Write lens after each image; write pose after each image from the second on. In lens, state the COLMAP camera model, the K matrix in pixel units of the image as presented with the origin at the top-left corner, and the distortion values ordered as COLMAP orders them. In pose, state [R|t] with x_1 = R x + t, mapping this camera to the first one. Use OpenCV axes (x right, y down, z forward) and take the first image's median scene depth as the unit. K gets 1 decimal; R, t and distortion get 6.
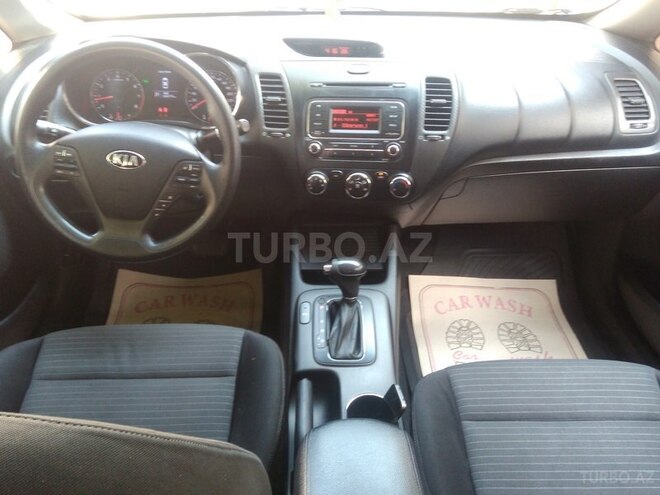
lens RADIAL K [[633.7, 0, 325.1], [0, 633.7, 248.9], [0, 0, 1]] dist [0.134299, -0.226174]
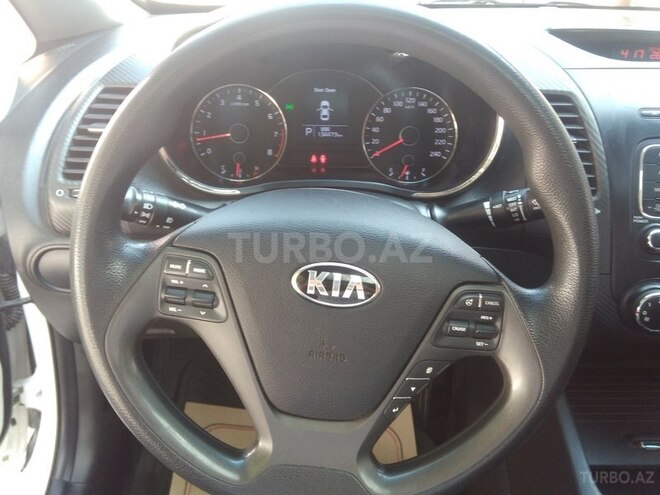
lens RADIAL K [[633.7, 0, 325.1], [0, 633.7, 248.9], [0, 0, 1]] dist [0.134299, -0.226174]
pose [[0.999680, 0.009382, 0.023502, -0.285538], [-0.008063, 0.998423, -0.055563, -0.121098], [-0.023986, 0.055356, 0.998179, 0.509117]]
